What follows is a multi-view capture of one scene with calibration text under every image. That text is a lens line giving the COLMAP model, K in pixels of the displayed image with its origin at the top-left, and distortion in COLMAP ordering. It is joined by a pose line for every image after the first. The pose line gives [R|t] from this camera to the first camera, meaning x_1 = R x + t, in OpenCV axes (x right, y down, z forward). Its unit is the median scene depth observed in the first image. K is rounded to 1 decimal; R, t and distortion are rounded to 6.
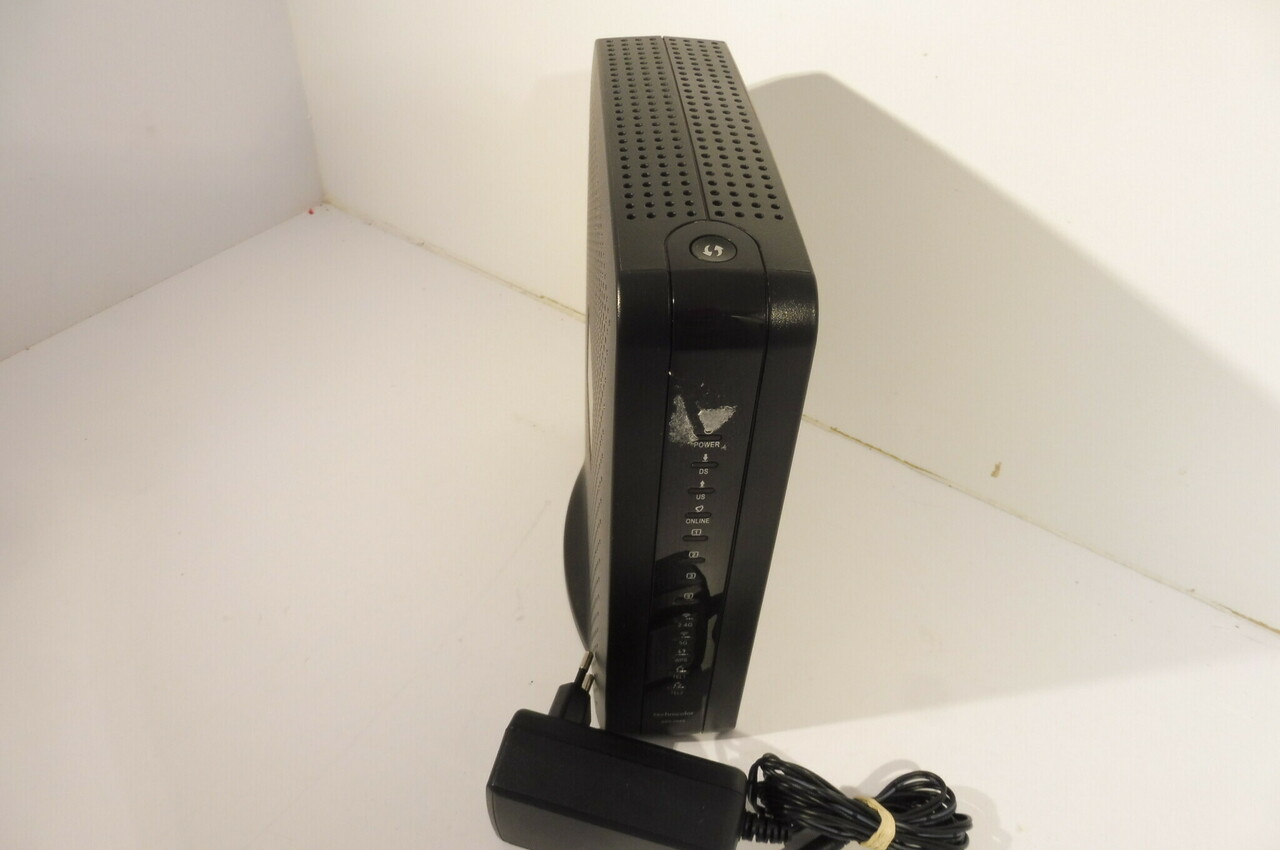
lens RADIAL K [[924.7, 0, 640.0], [0, 924.7, 425.0], [0, 0, 1]] dist [-0.044333, 0.006771]
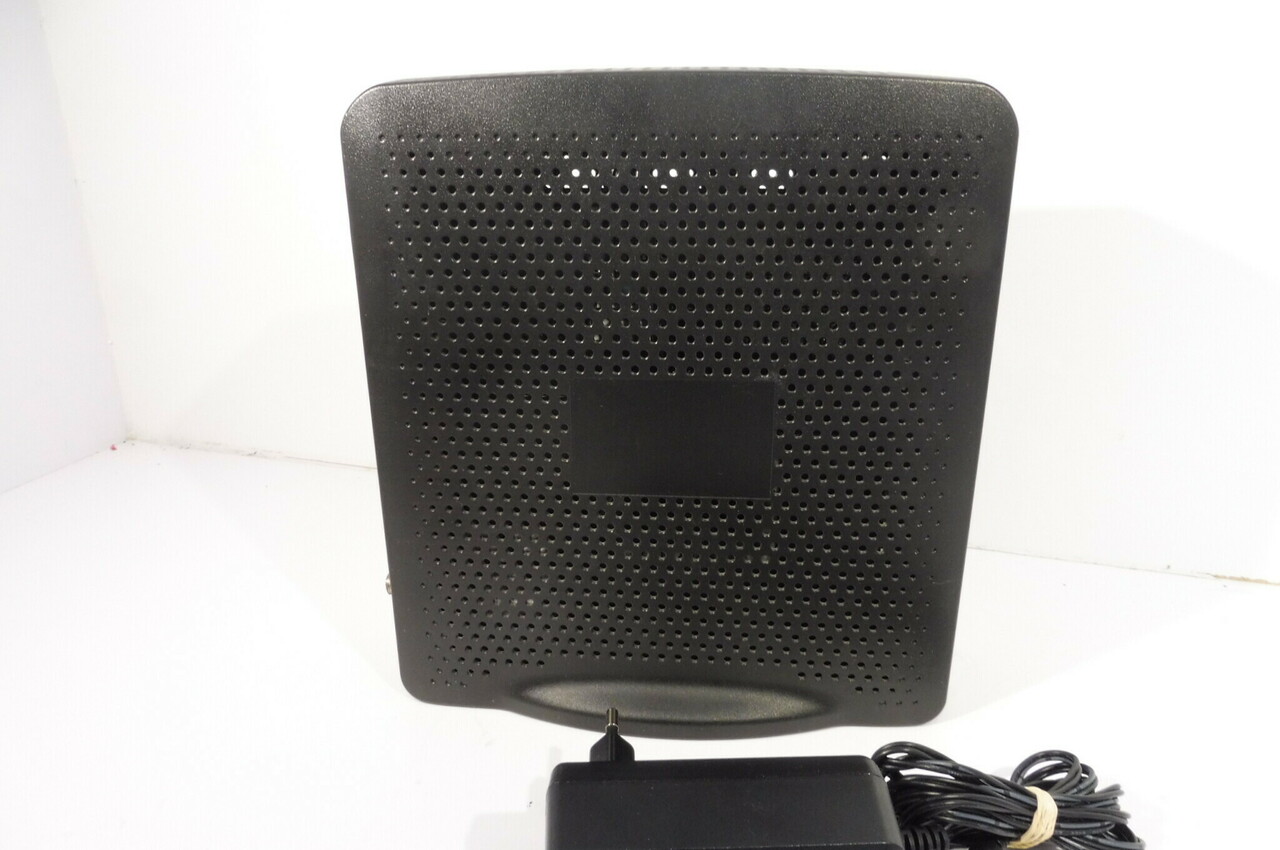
lens RADIAL K [[924.7, 0, 640.0], [0, 924.7, 425.0], [0, 0, 1]] dist [-0.044333, 0.006771]
pose [[0.953917, -0.145639, 0.262357, -0.222303], [0.231632, 0.913206, -0.335262, 0.327492], [-0.190759, 0.380583, 0.904858, 0.235062]]
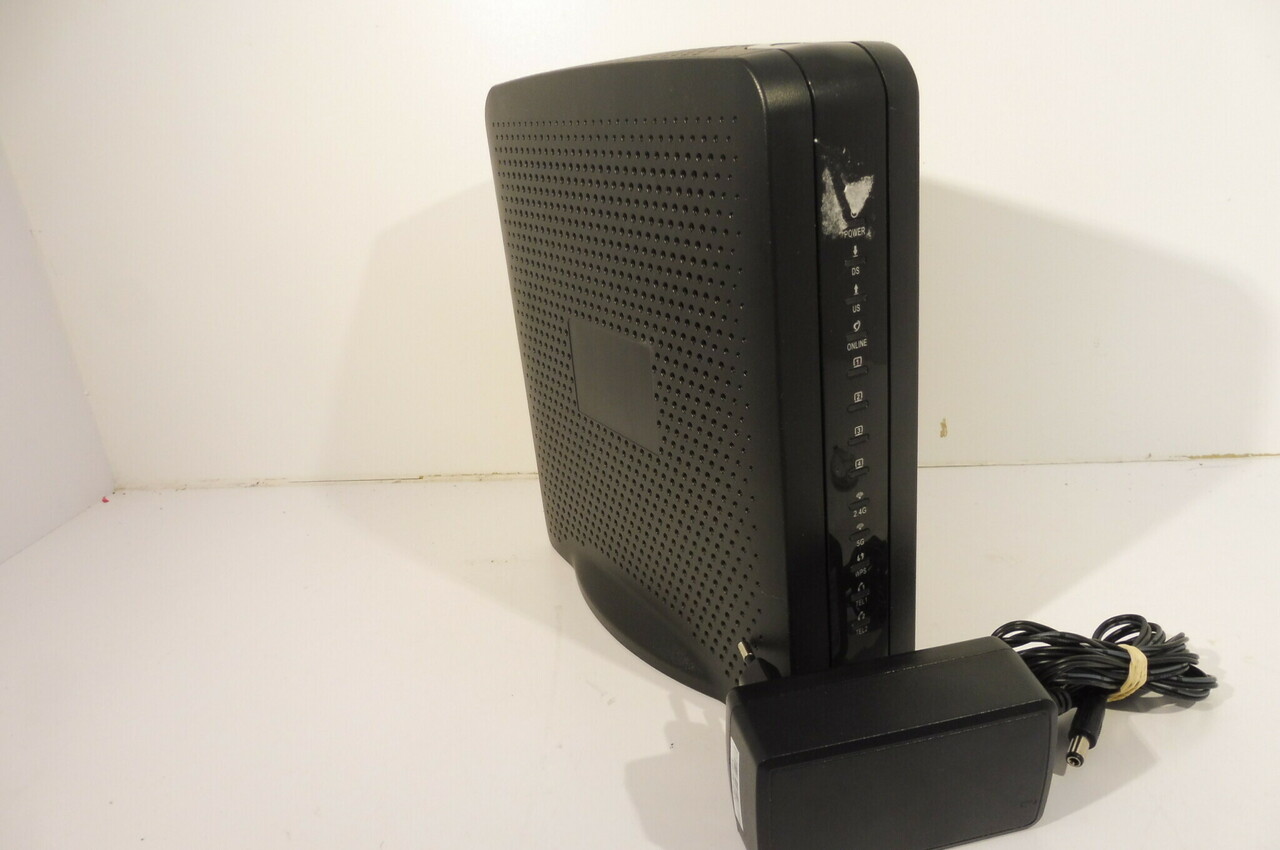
lens RADIAL K [[924.7, 0, 640.0], [0, 924.7, 425.0], [0, 0, 1]] dist [-0.044333, 0.006771]
pose [[0.889793, -0.278817, 0.361289, -0.429796], [0.392230, 0.871918, -0.293112, 0.316246], [-0.233290, 0.402517, 0.885187, 0.227963]]
